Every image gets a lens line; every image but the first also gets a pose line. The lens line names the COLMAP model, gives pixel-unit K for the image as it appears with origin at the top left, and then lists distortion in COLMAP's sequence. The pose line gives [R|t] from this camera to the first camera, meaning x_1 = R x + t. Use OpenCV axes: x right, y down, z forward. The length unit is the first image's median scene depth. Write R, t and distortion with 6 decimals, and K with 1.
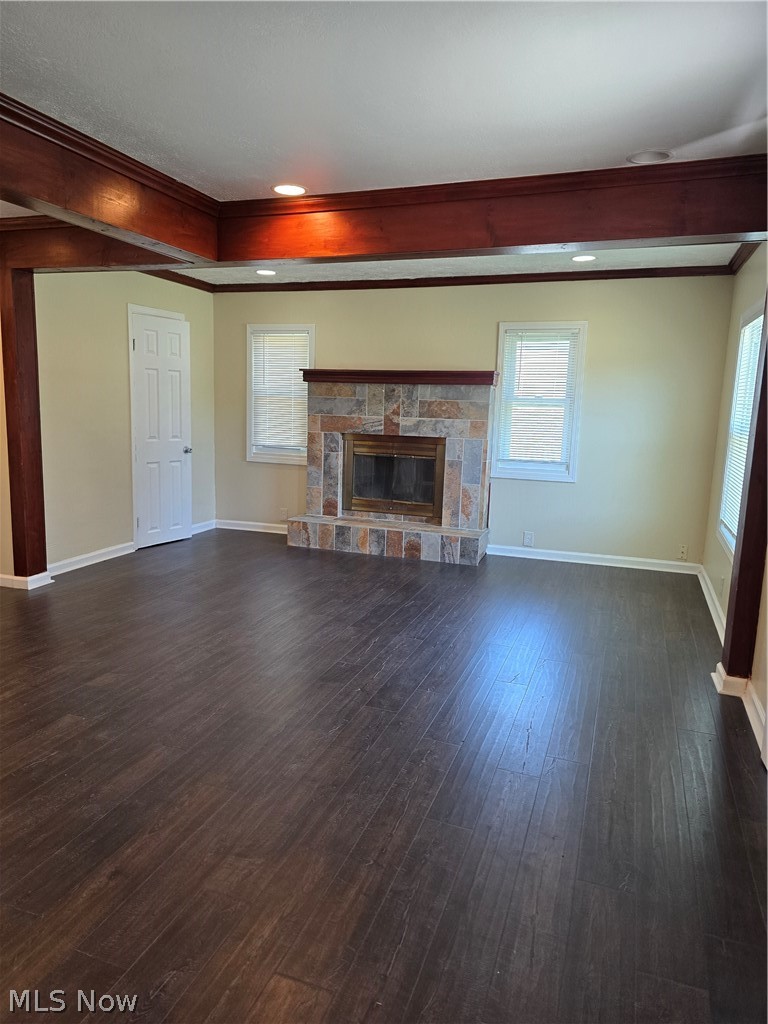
lens RADIAL K [[689.4, 0, 364.0], [0, 689.4, 505.8], [0, 0, 1]] dist [0.078287, -0.023578]
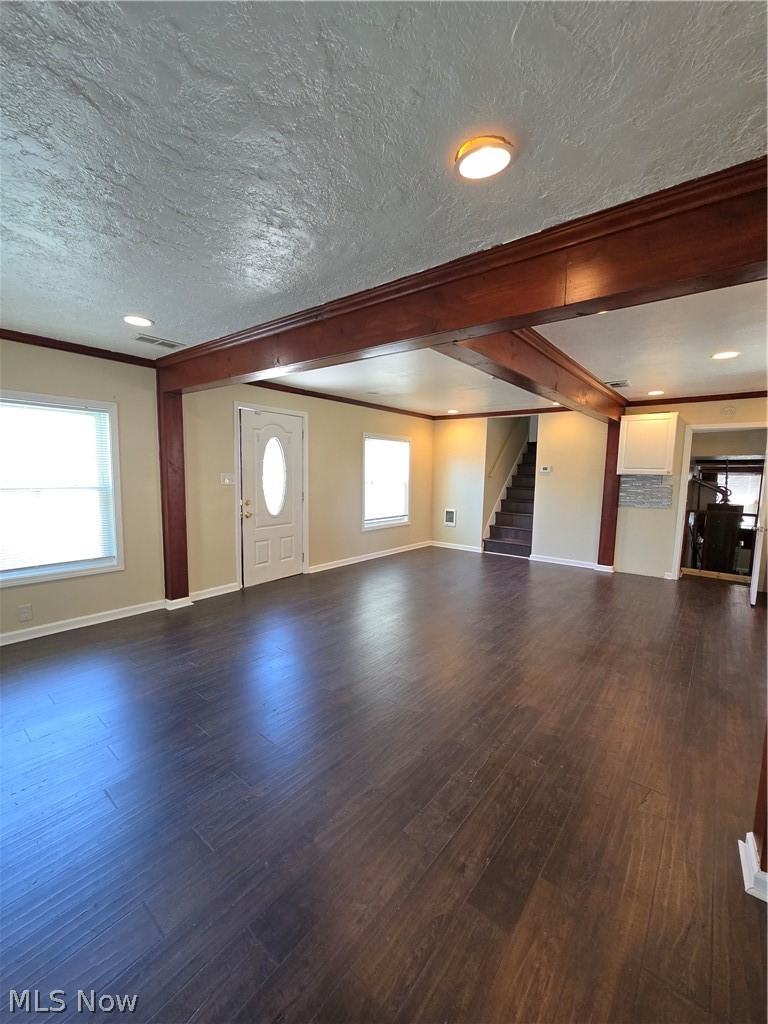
lens RADIAL K [[417.6, 0, 380.6], [0, 417.6, 510.8], [0, 0, 1]] dist [-0.006456, 0.001191]
pose [[-0.950029, -0.073562, 0.303370, -0.222697], [0.004430, 0.968562, 0.248734, -0.179482], [-0.312130, 0.237649, -0.919836, 1.058373]]
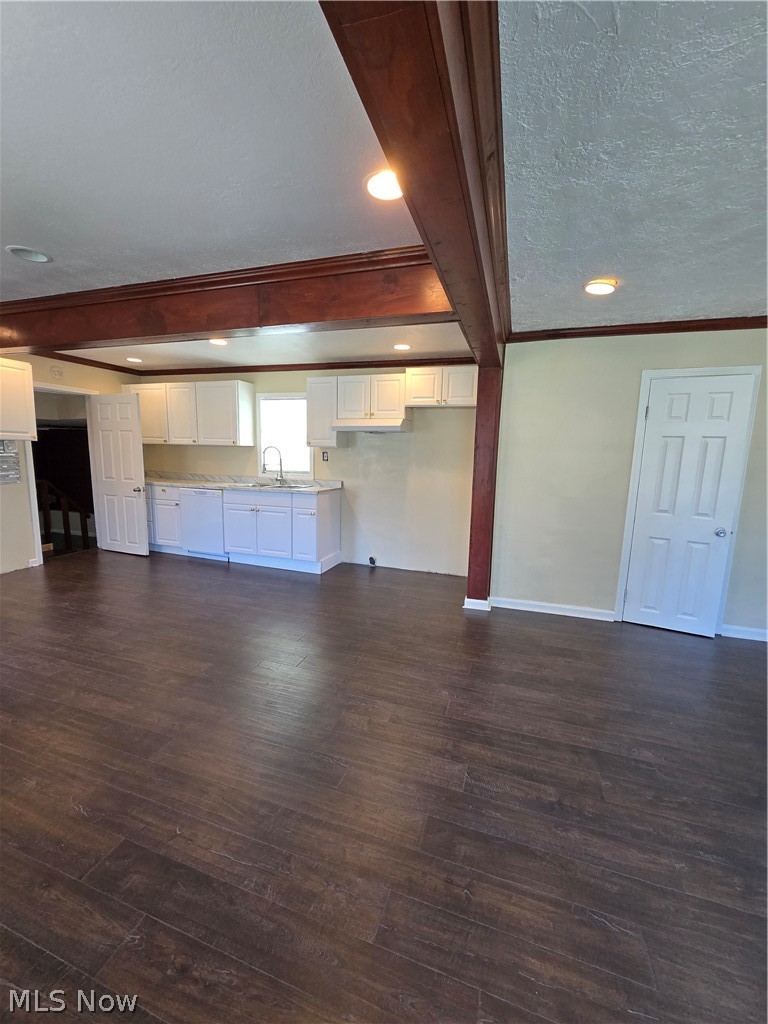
lens RADIAL K [[417.6, 0, 377.7], [0, 417.6, 514.1], [0, 0, 1]] dist [-0.006456, 0.001191]
pose [[0.042684, 0.124478, -0.991304, 0.222998], [-0.173353, 0.978081, 0.115354, -0.093317], [0.983934, 0.166922, 0.063327, 0.601571]]
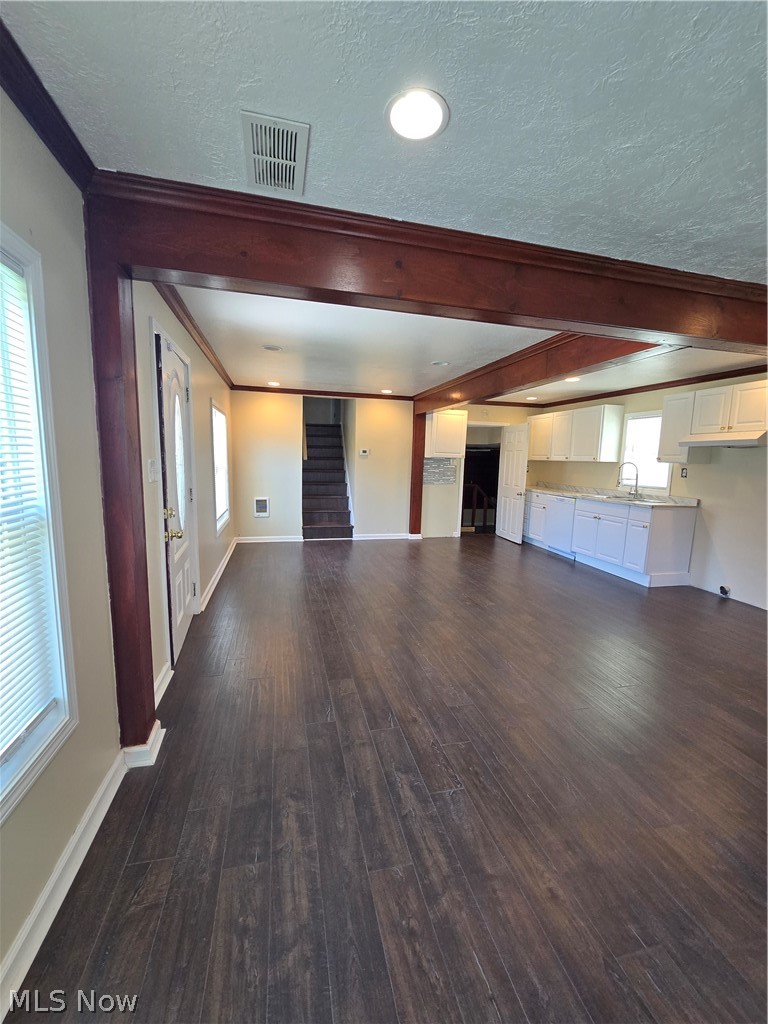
lens RADIAL K [[417.6, 0, 377.6], [0, 417.6, 512.4], [0, 0, 1]] dist [-0.006456, 0.001191]
pose [[-0.824266, 0.026407, -0.565586, 0.324521], [-0.133209, 0.961829, 0.239041, -0.131924], [0.550310, 0.272375, -0.789285, 0.866544]]
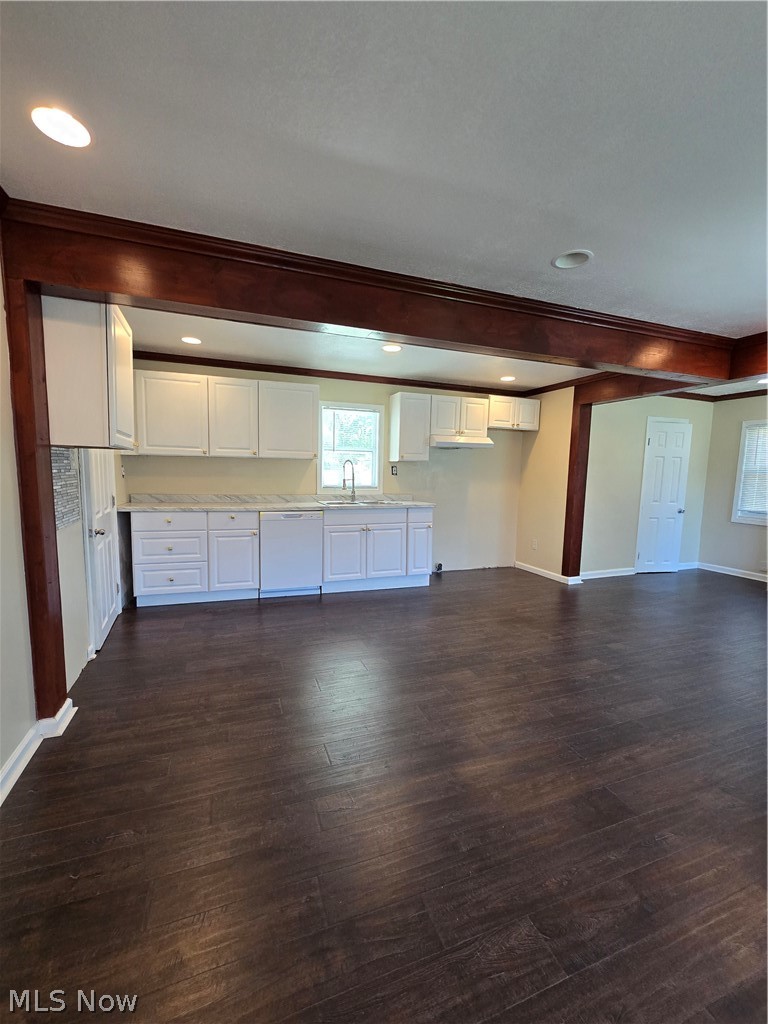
lens RADIAL K [[417.6, 0, 378.9], [0, 417.6, 512.7], [0, 0, 1]] dist [-0.006456, 0.001191]
pose [[0.654263, 0.063538, -0.753593, -0.012710], [-0.116297, 0.993065, -0.017239, 0.011999], [0.747271, 0.098920, 0.657115, -0.042729]]
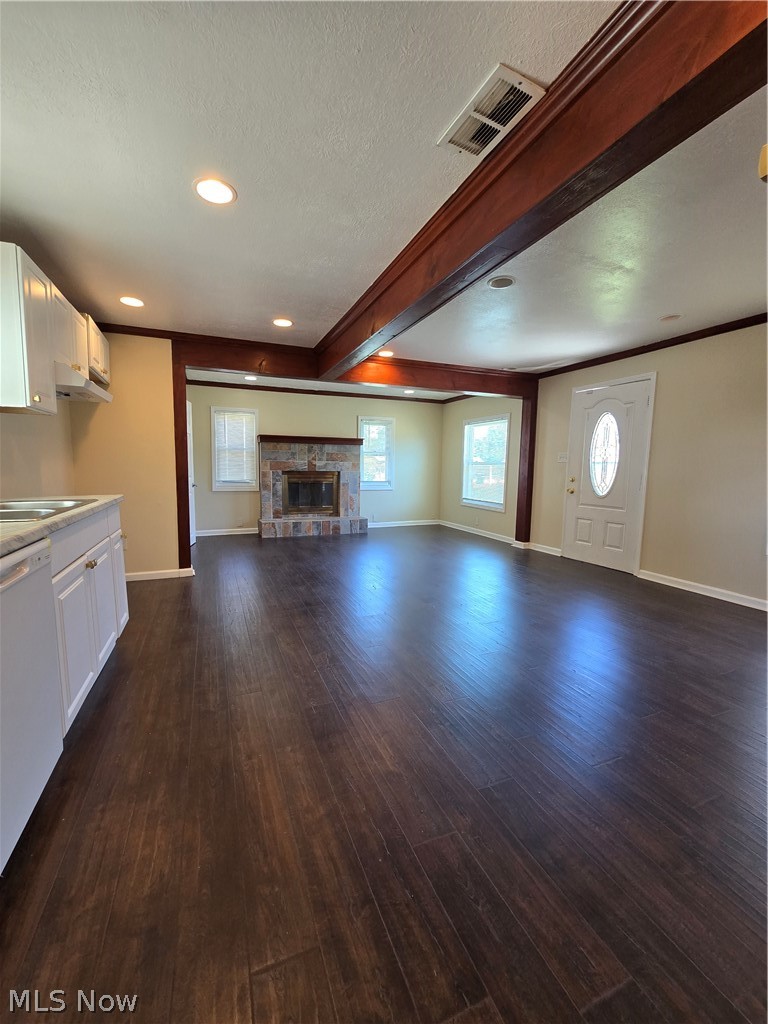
lens RADIAL K [[417.6, 0, 381.8], [0, 417.6, 504.1], [0, 0, 1]] dist [-0.006456, 0.001191]
pose [[0.751804, -0.081120, 0.654378, -0.580271], [0.107144, 0.994243, 0.000155, 0.006904], [-0.650623, 0.069996, 0.756168, 0.031555]]
